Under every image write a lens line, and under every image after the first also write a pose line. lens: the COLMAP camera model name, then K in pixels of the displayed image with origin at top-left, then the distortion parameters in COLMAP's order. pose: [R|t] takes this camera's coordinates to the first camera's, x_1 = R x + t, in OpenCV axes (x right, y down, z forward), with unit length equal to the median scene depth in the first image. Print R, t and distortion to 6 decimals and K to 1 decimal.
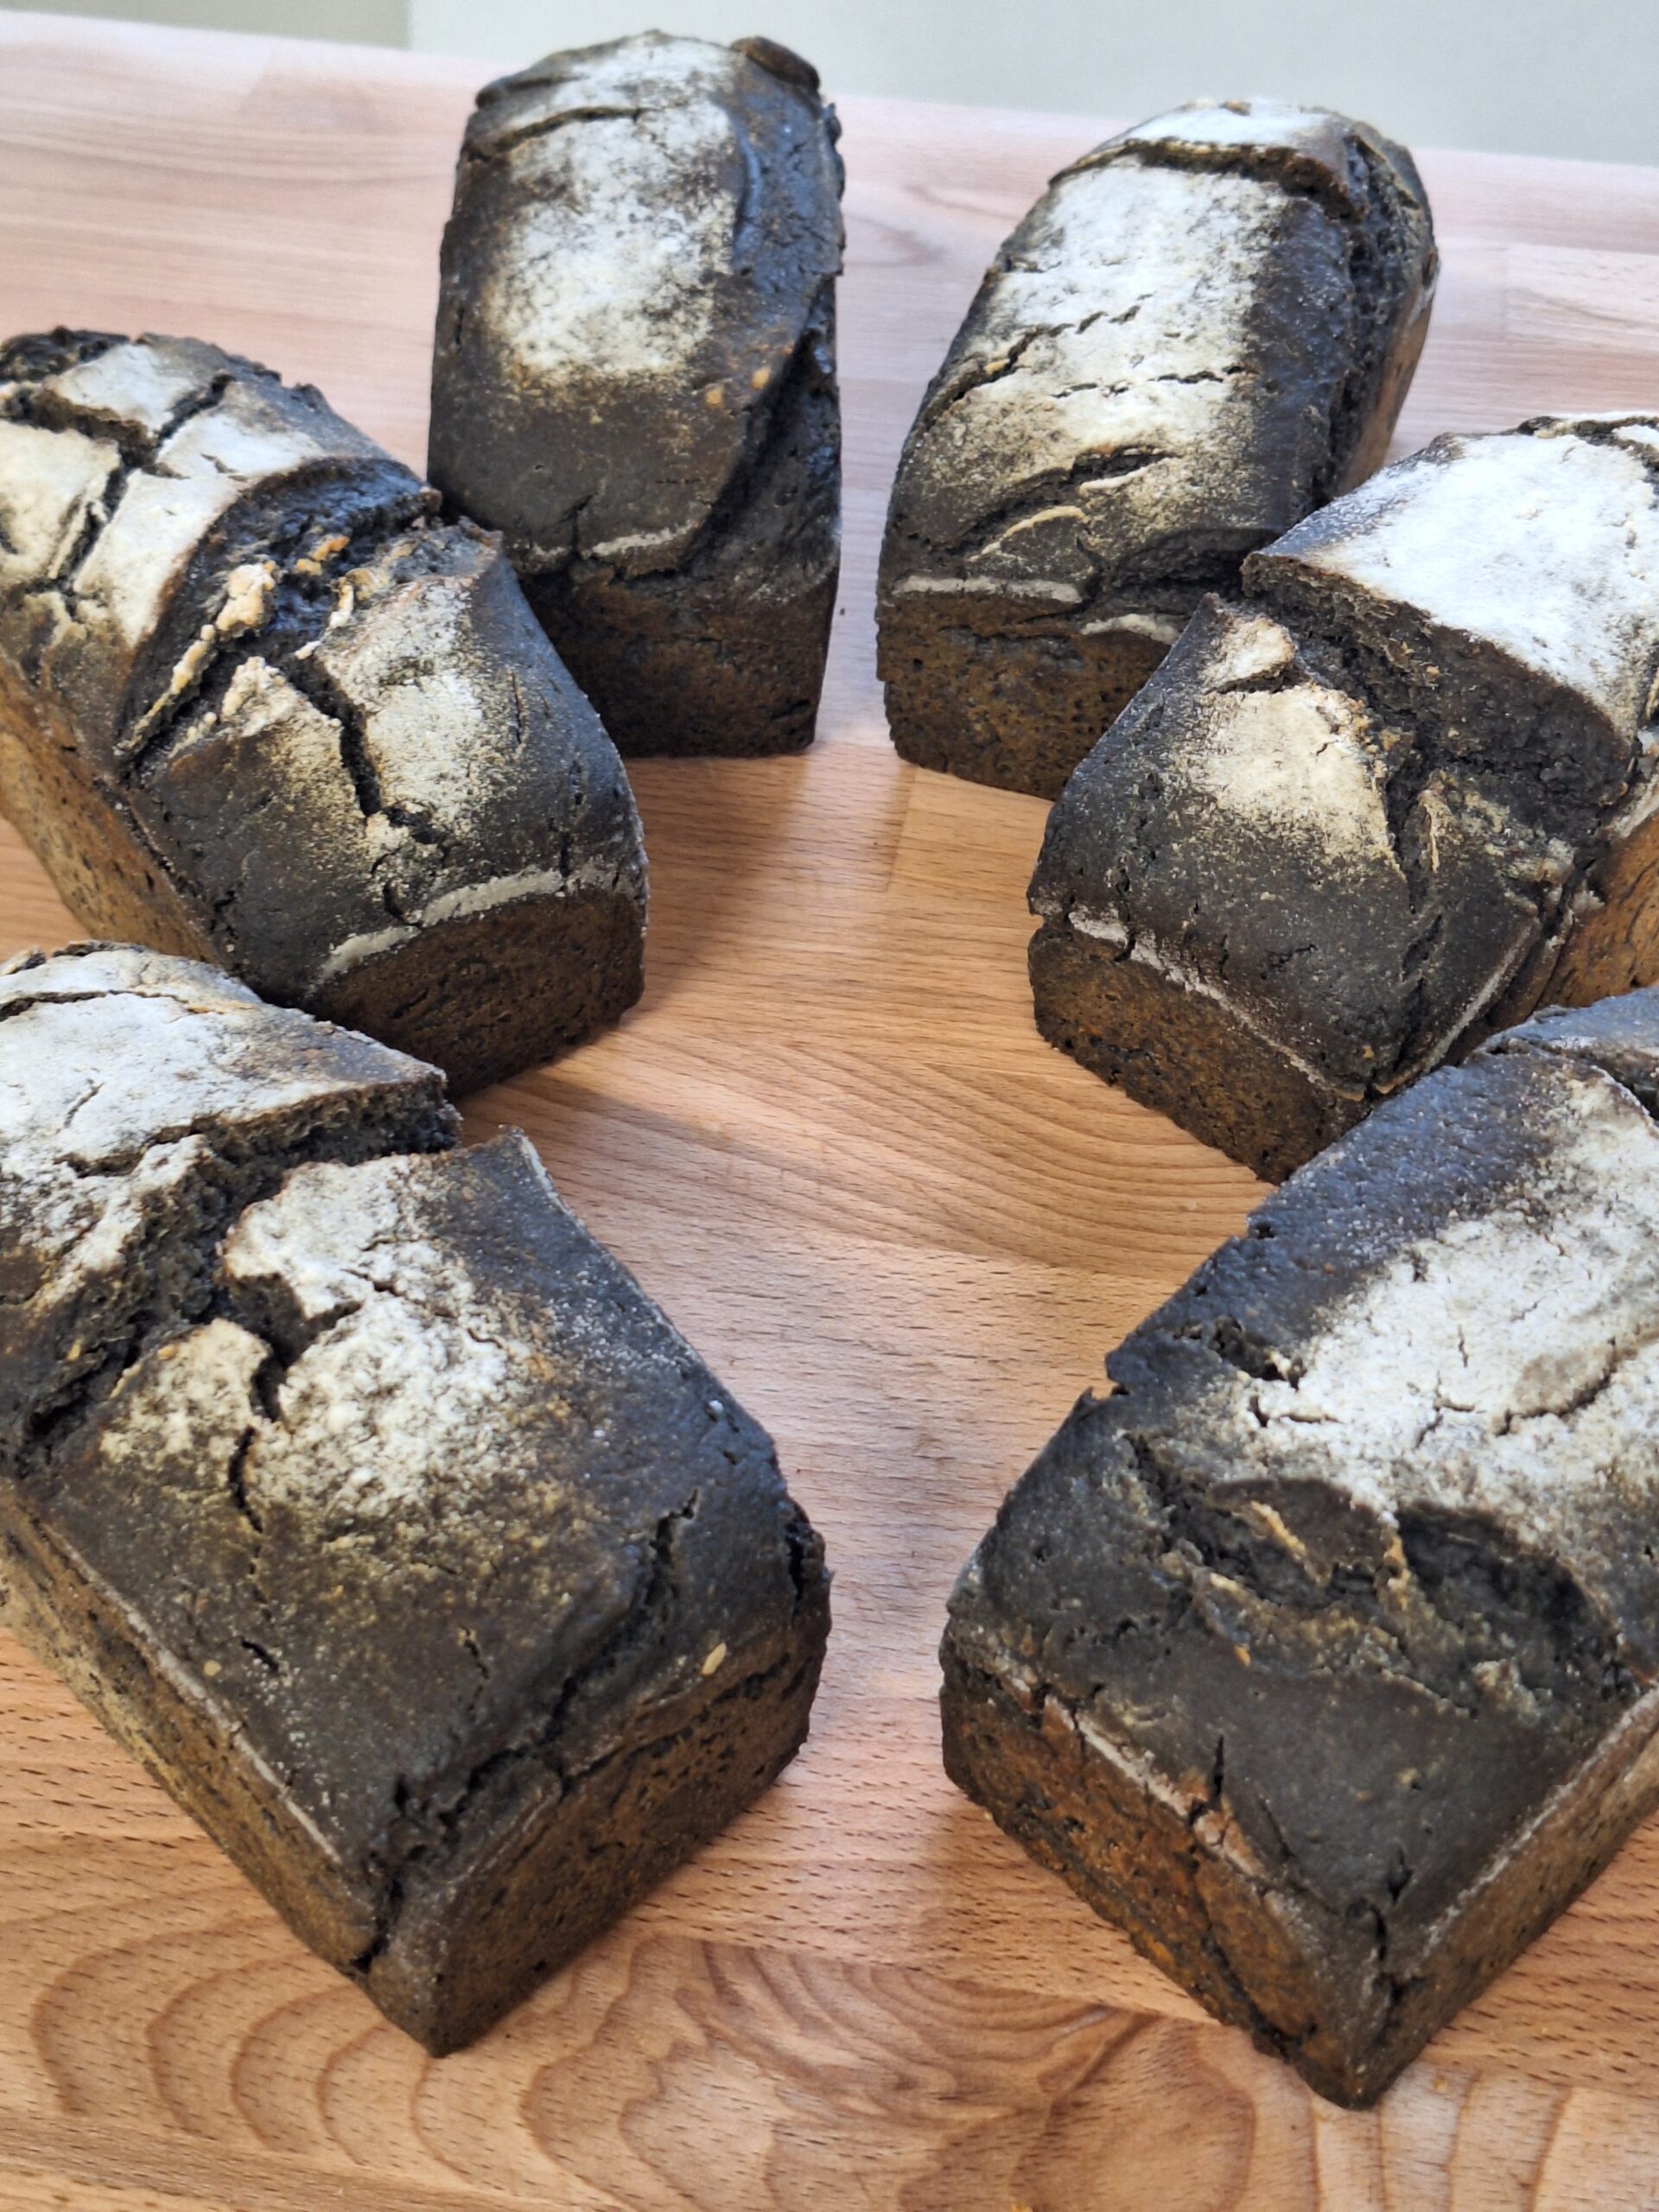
lens RADIAL K [[3229.2, 0, 829.5], [0, 3229.2, 1106.0], [0, 0, 1]] dist [0.169359, -0.463992]
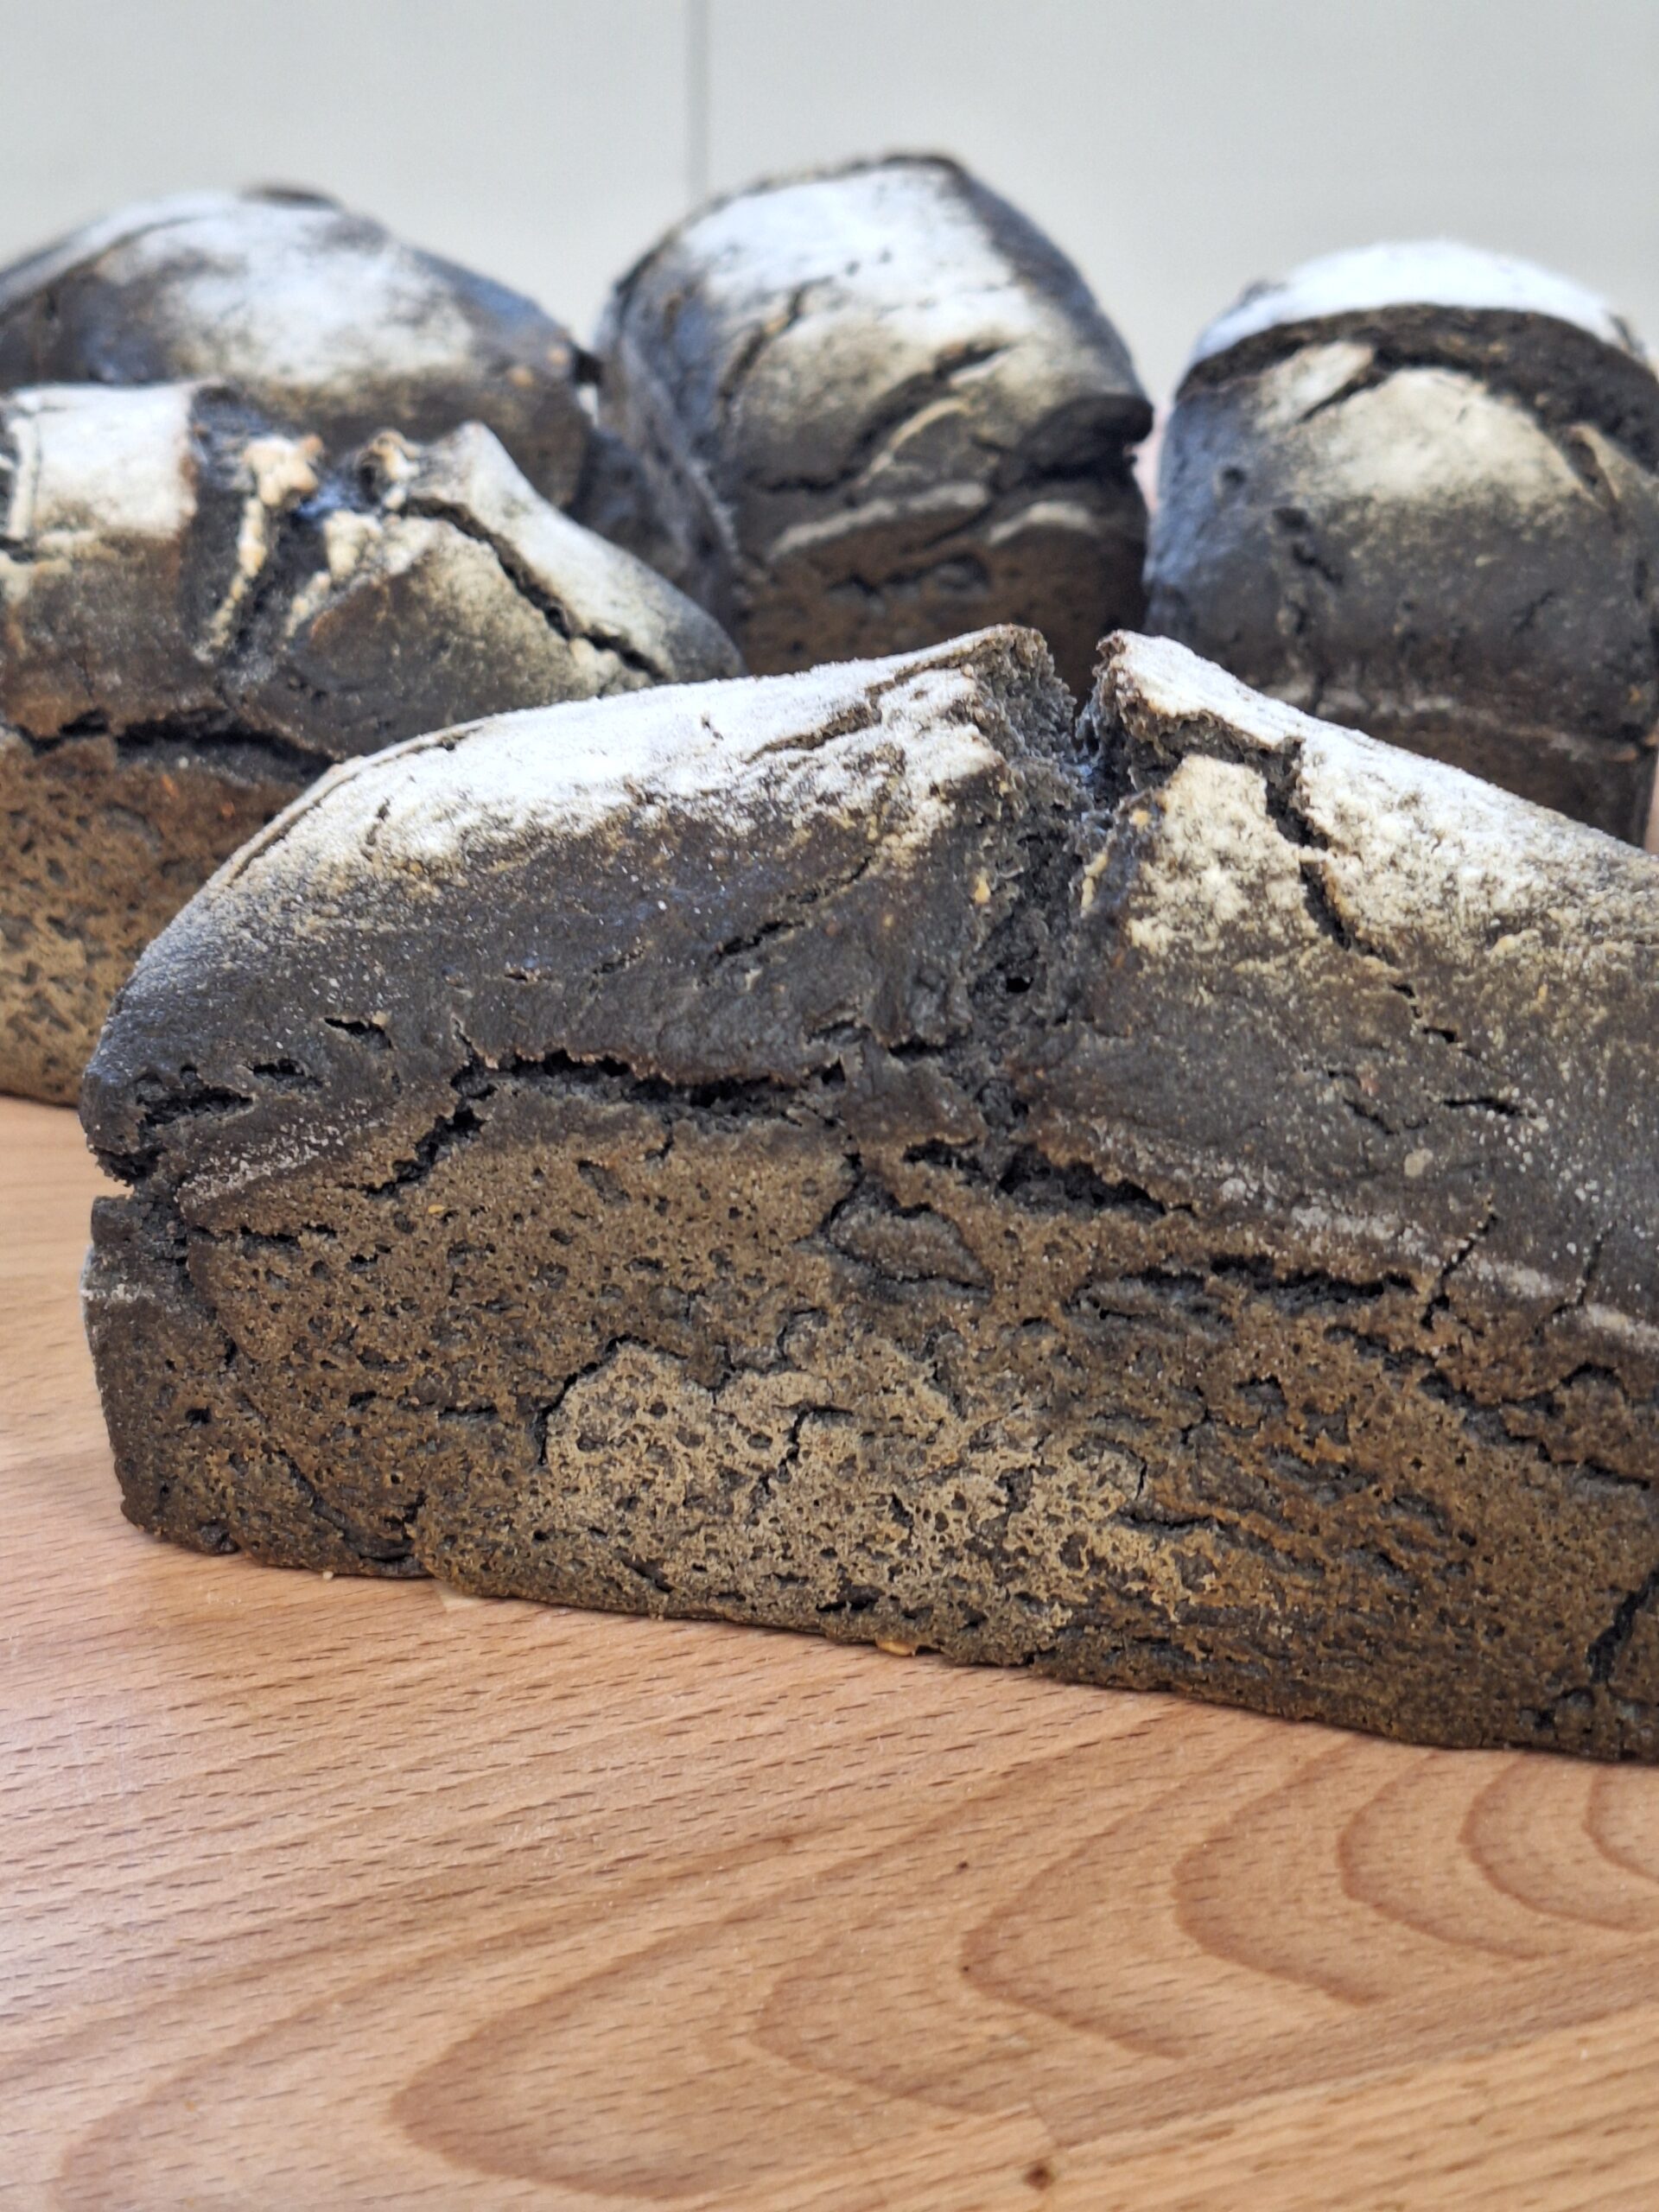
lens RADIAL K [[3229.2, 0, 829.5], [0, 3229.2, 1106.0], [0, 0, 1]] dist [0.169359, -0.463992]
pose [[0.839822, -0.216785, 0.497697, -0.585175], [0.374505, 0.895067, -0.242077, 0.259424], [-0.392994, 0.389692, 0.832884, 0.431773]]
